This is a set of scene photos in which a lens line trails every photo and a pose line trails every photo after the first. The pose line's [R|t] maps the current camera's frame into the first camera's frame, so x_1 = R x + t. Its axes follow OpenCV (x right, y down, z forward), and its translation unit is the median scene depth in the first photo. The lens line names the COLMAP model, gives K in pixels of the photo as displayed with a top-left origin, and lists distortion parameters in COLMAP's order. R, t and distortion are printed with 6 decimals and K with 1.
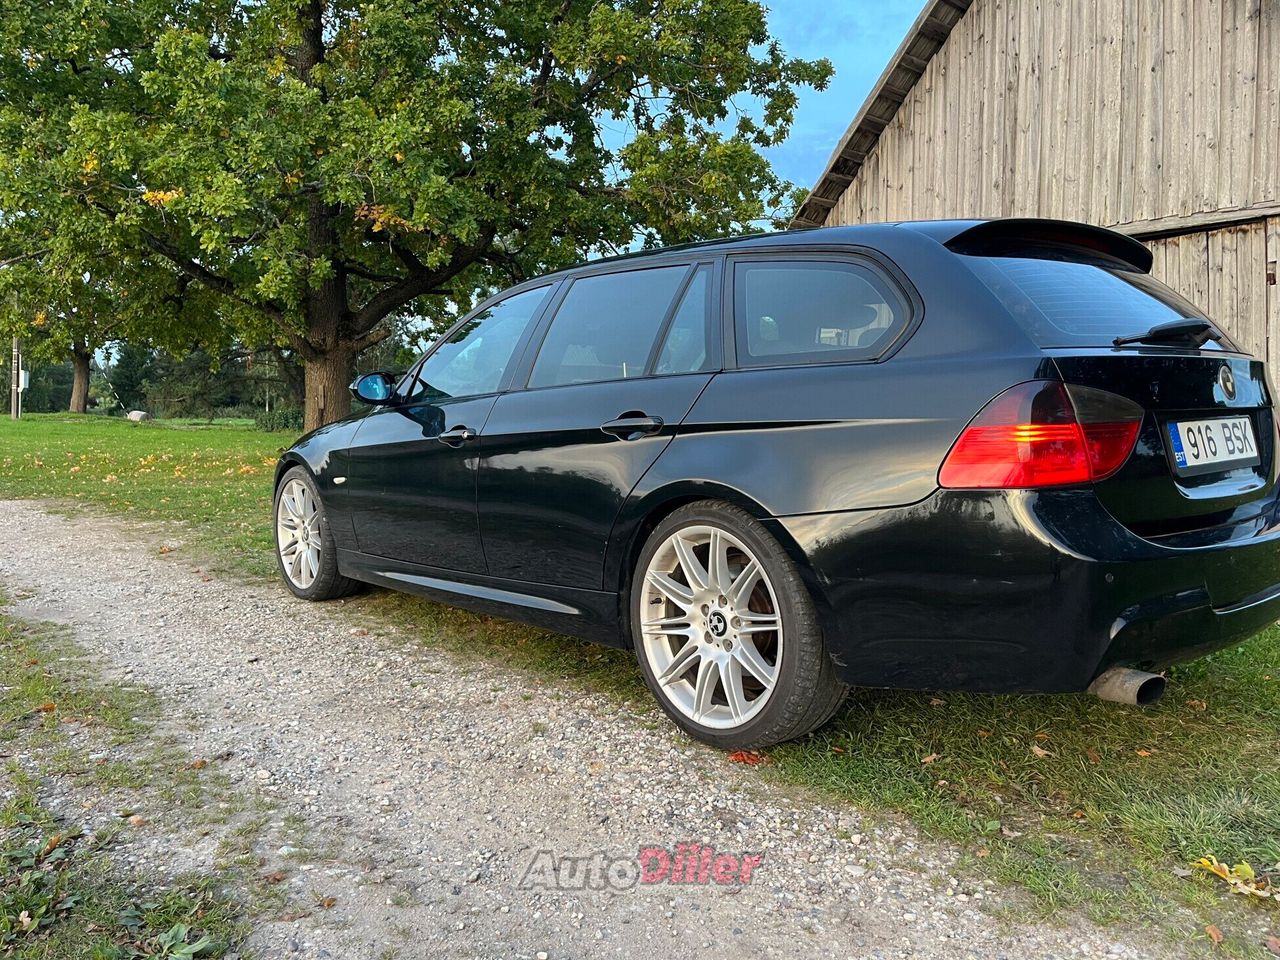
lens RADIAL K [[991.6, 0, 640.0], [0, 991.6, 480.0], [0, 0, 1]] dist [0.070562, -0.096584]
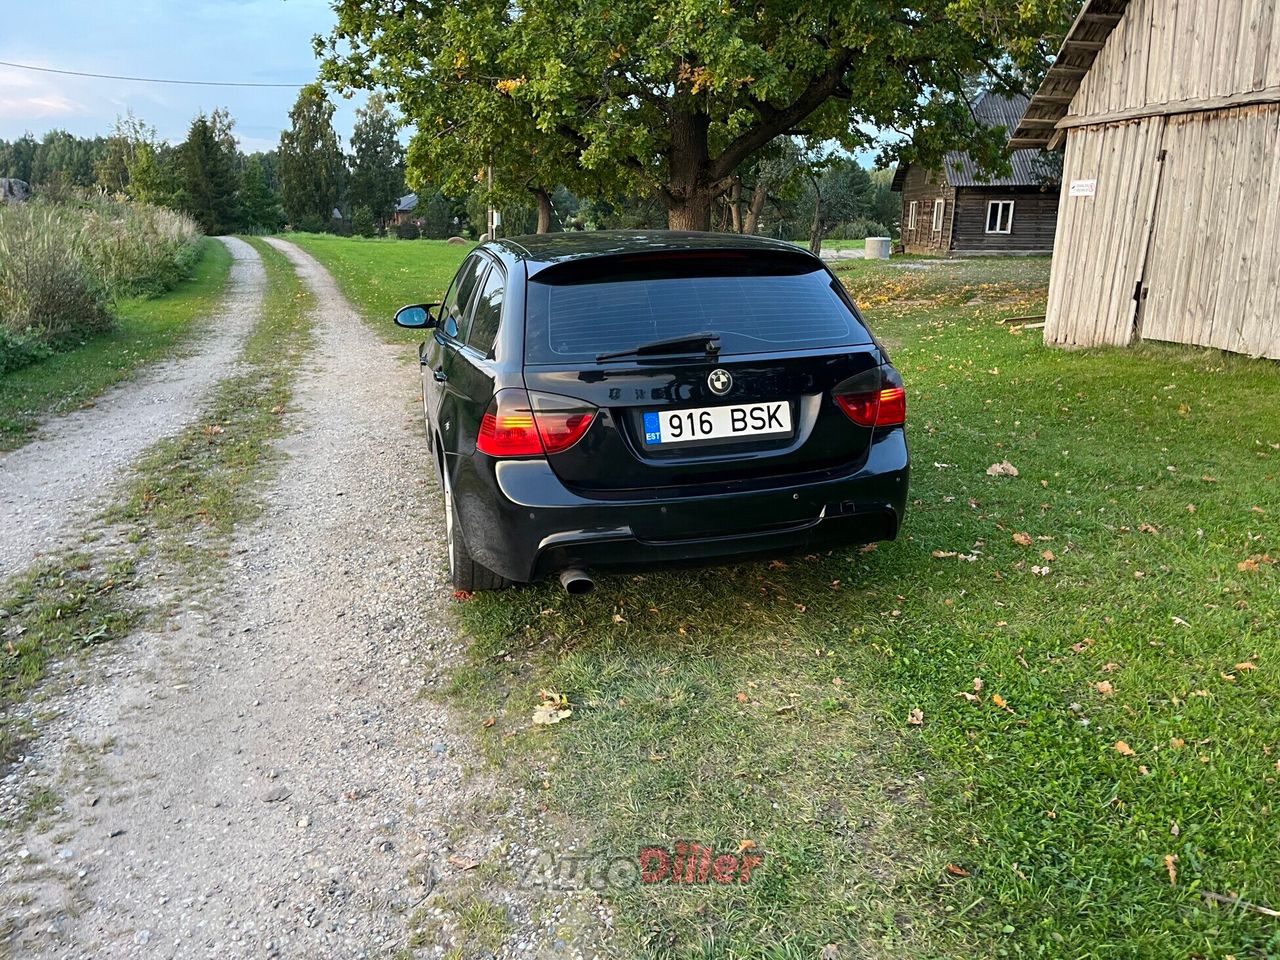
lens RADIAL K [[991.6, 0, 640.0], [0, 991.6, 480.0], [0, 0, 1]] dist [0.070562, -0.096584]
pose [[0.895955, 0.097014, -0.433421, 0.224623], [-0.016621, 0.982493, 0.185555, -0.044283], [0.443834, -0.159045, 0.881882, -0.055055]]
